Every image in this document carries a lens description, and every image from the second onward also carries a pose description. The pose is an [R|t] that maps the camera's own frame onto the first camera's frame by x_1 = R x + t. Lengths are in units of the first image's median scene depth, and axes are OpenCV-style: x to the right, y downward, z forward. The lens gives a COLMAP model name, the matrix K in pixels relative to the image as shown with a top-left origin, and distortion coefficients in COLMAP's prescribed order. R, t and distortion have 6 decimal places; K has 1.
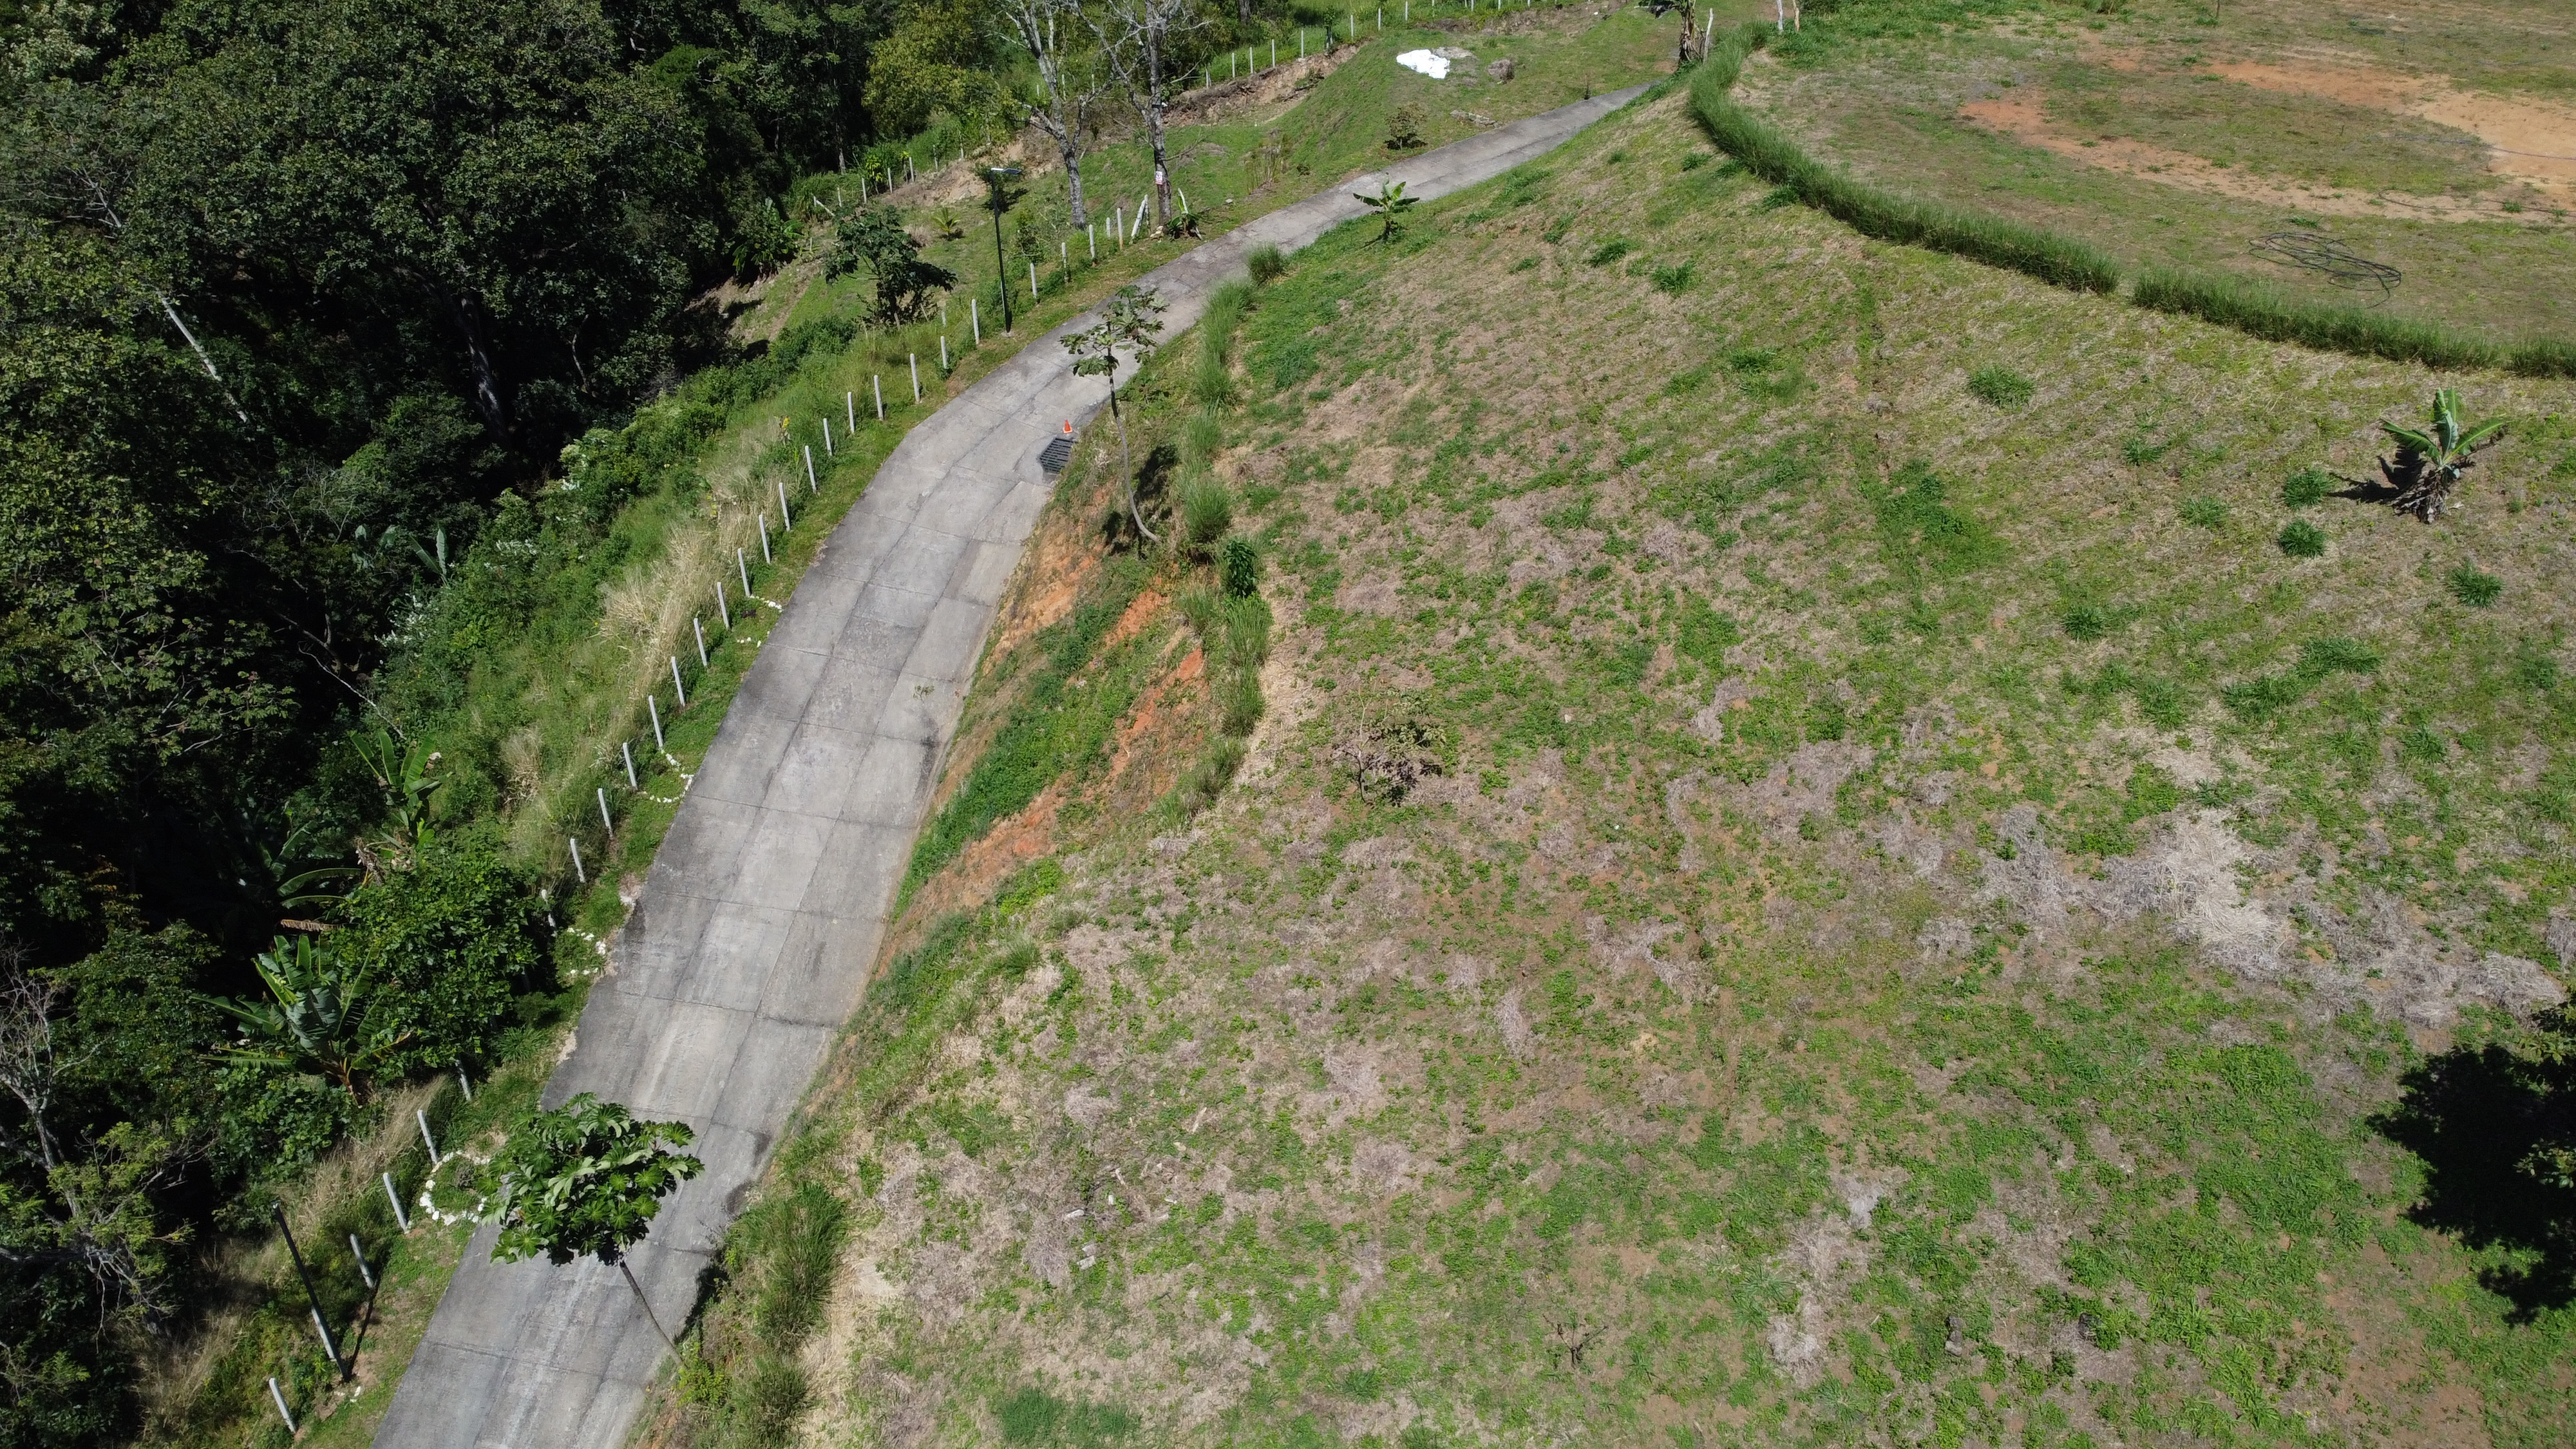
lens RADIAL K [[1968.3, 0, 1294.8], [0, 1968.3, 722.2], [0, 0, 1]] dist [0.006682, -0.005663]
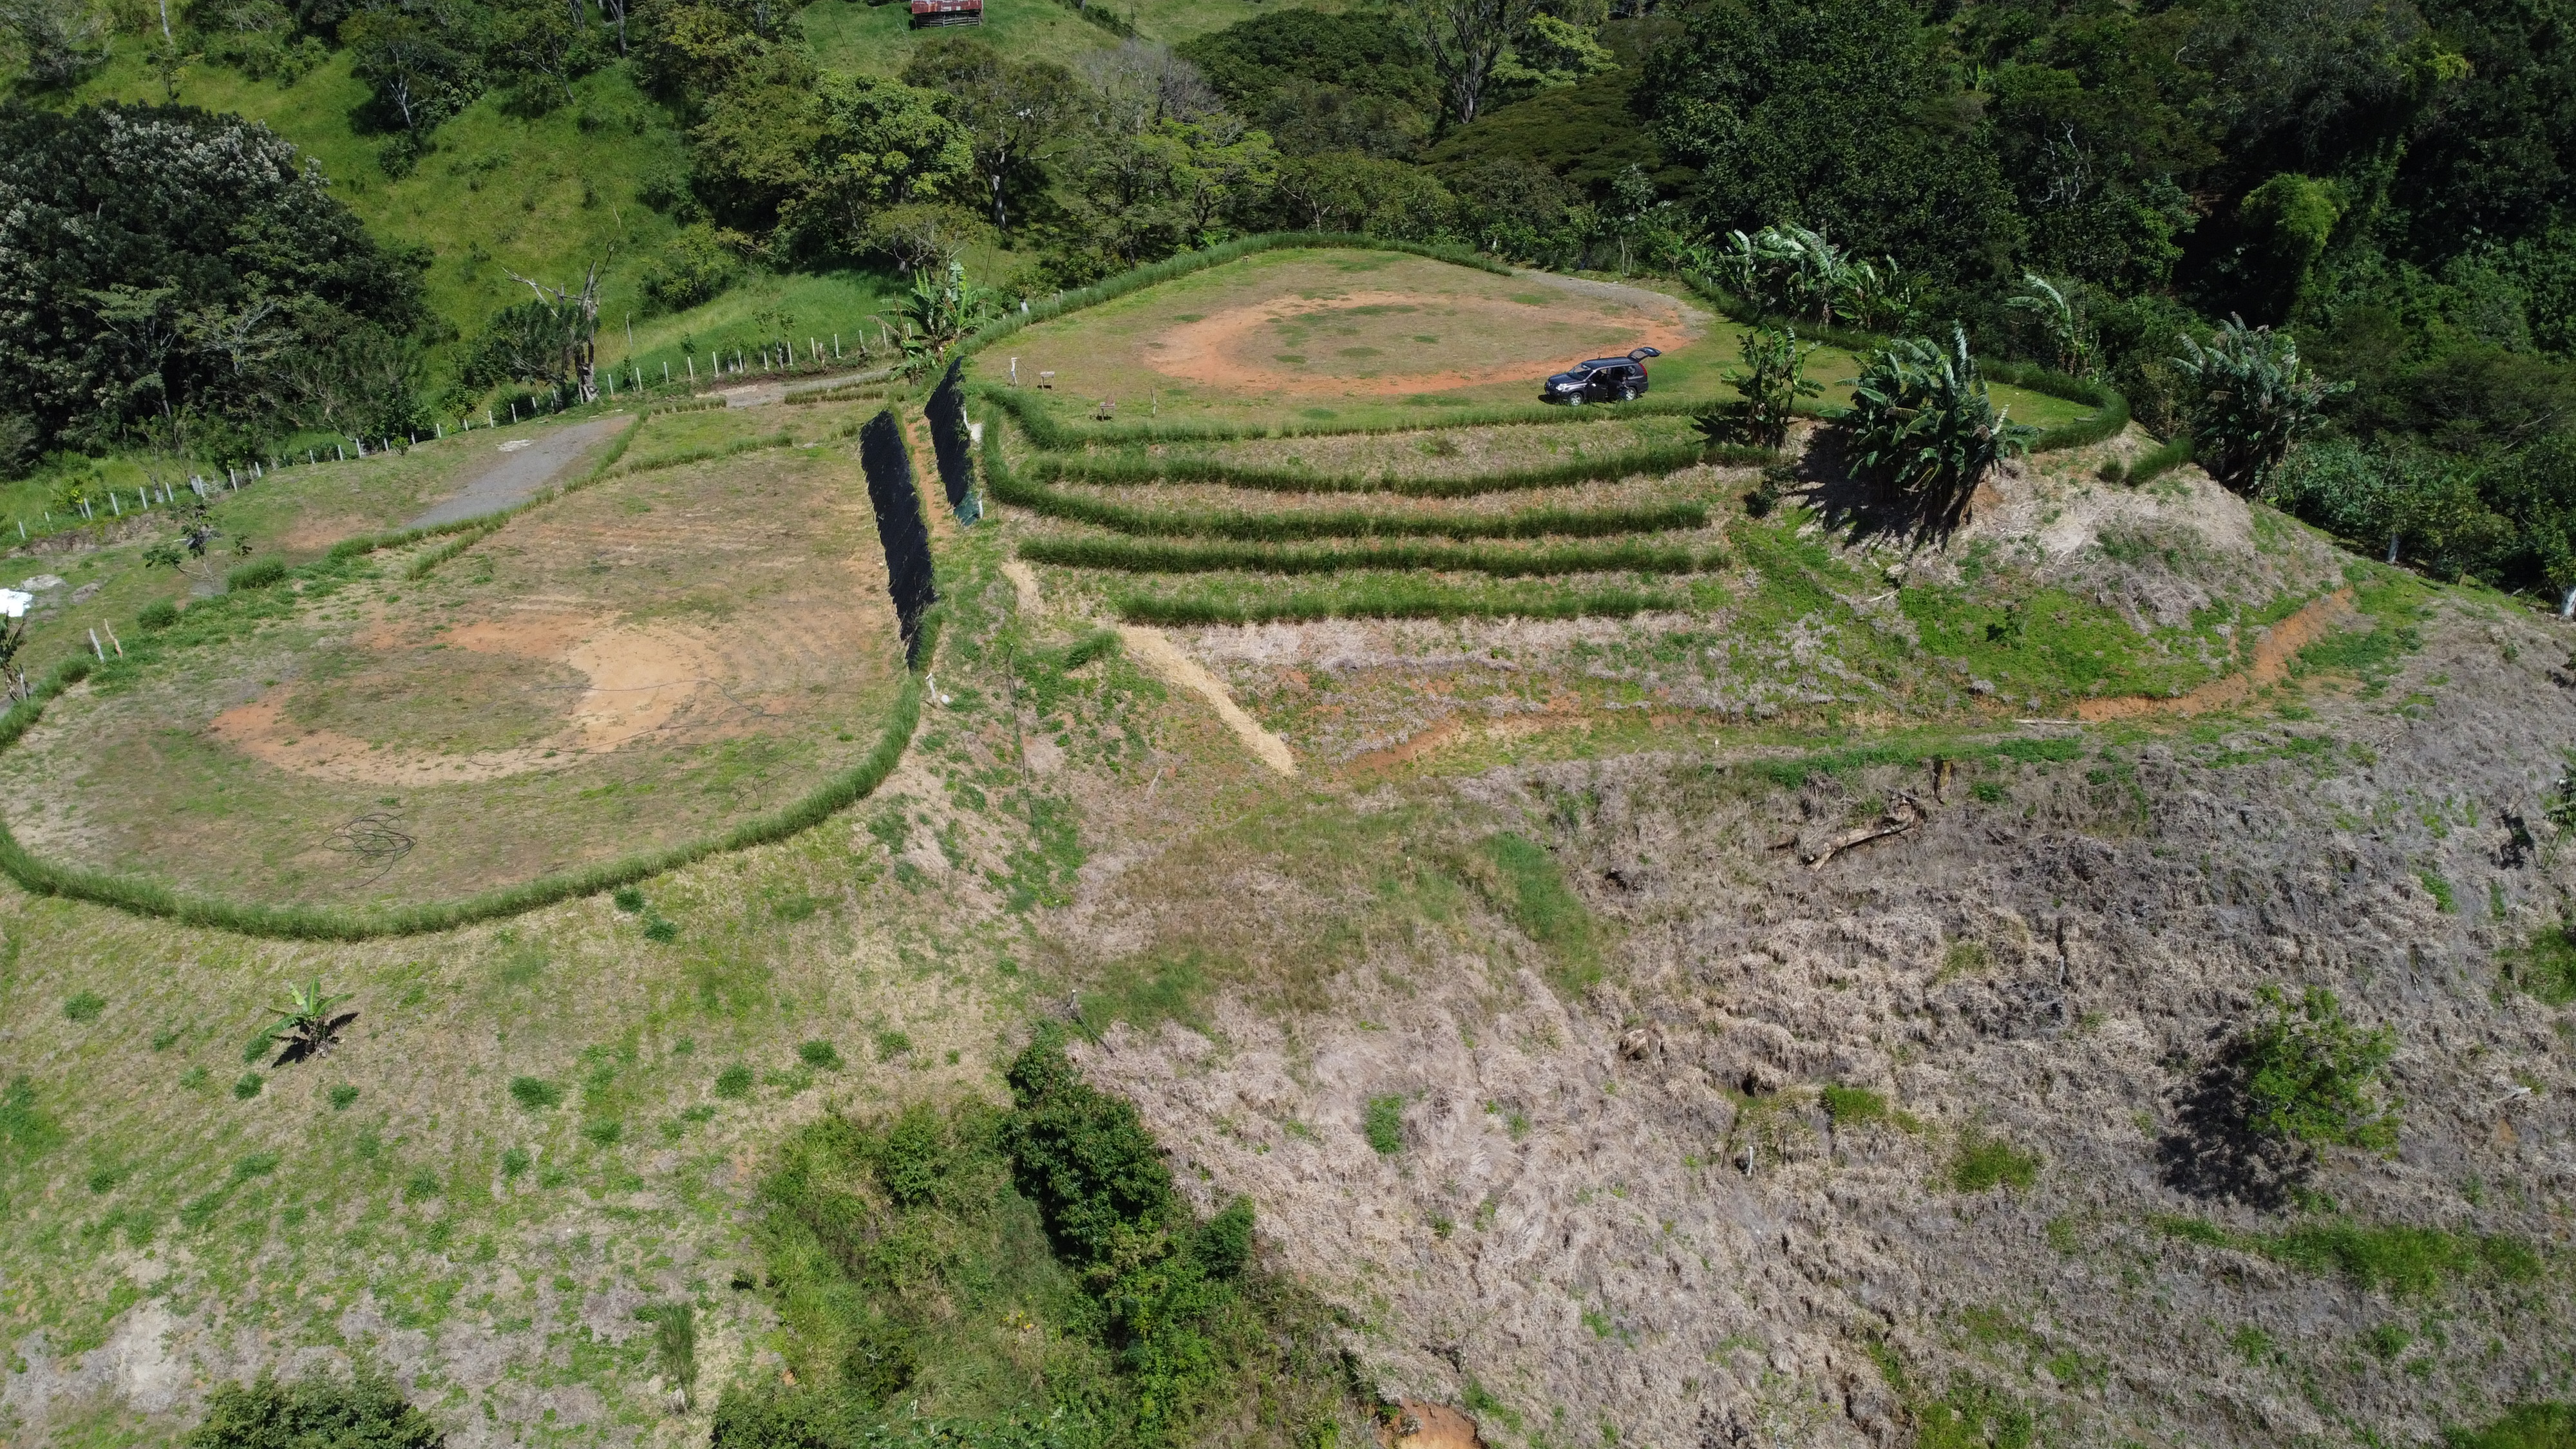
lens RADIAL K [[1968.3, 0, 1290.8], [0, 1968.3, 723.9], [0, 0, 1]] dist [0.006682, -0.005663]
pose [[0.881562, -0.207558, 0.423990, 0.567960], [0.255183, 0.965145, -0.058106, -0.061360], [-0.397151, 0.159419, 0.903801, -0.683721]]
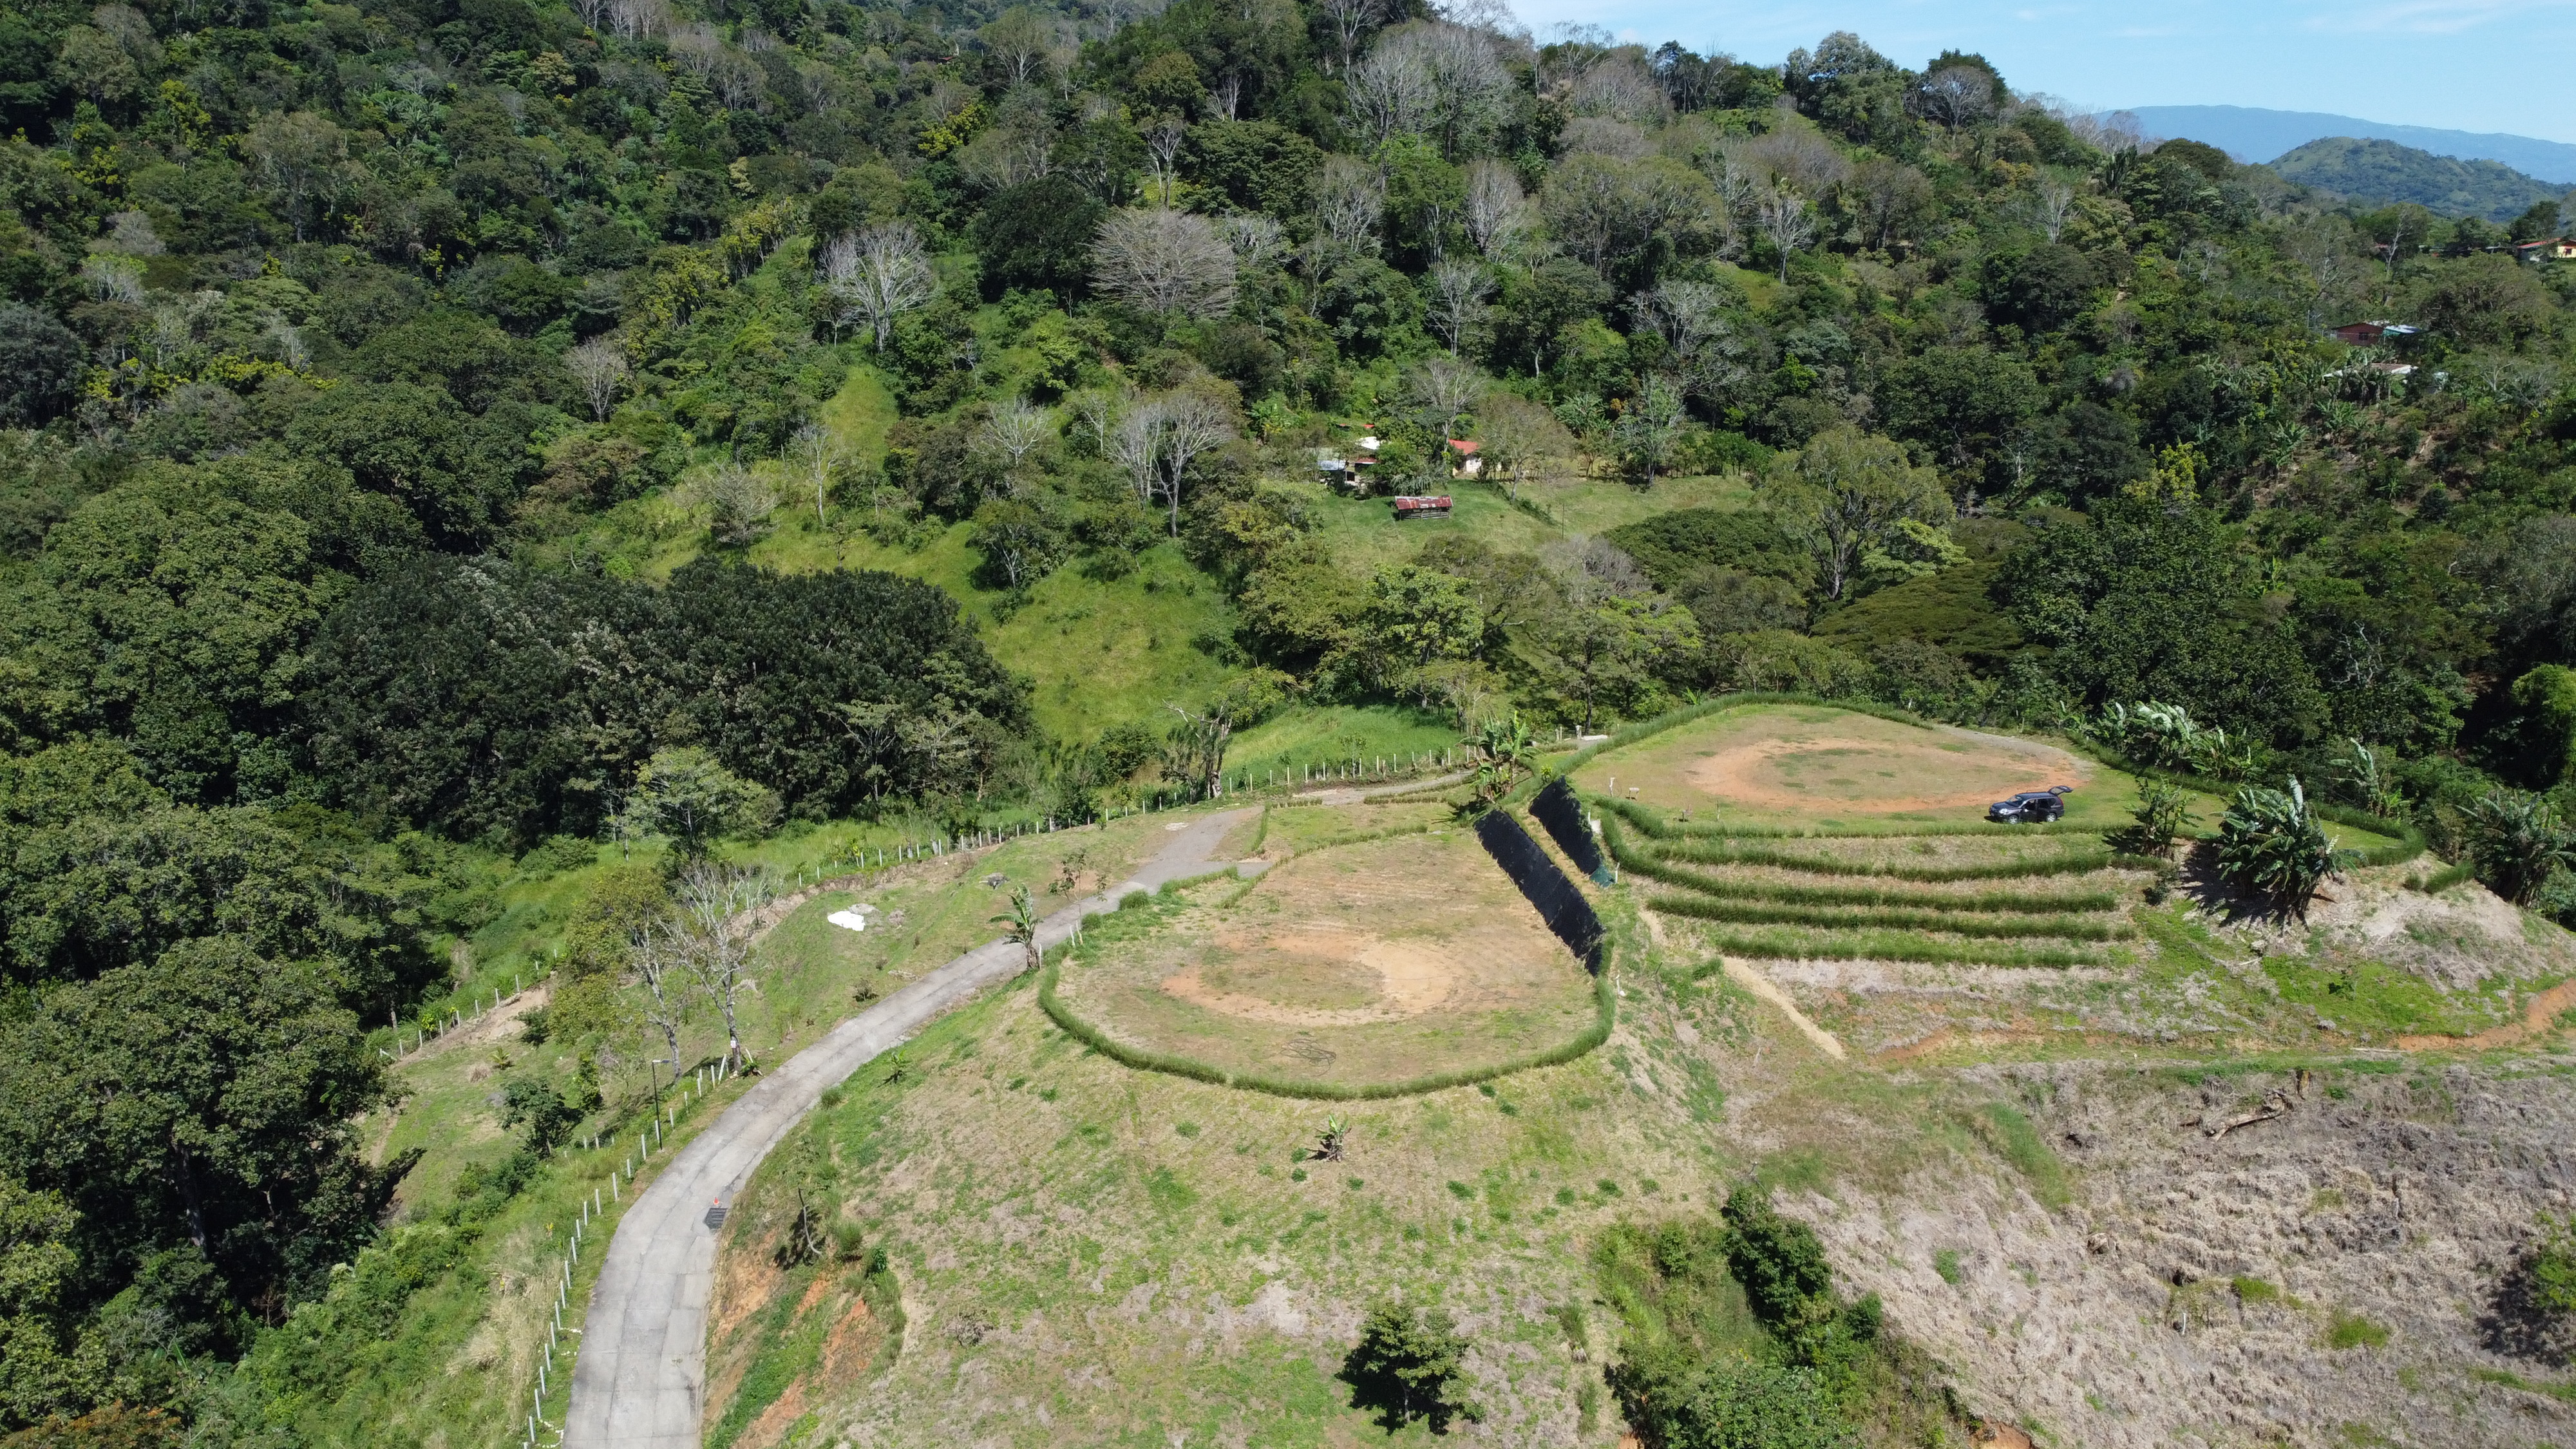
lens RADIAL K [[1968.3, 0, 1288.2], [0, 1968.3, 726.3], [0, 0, 1]] dist [0.006682, -0.005663]
pose [[0.935944, -0.086462, 0.341370, -0.331621], [0.190794, 0.939285, -0.285203, 0.086145], [-0.295985, 0.332065, 0.895615, -1.444848]]
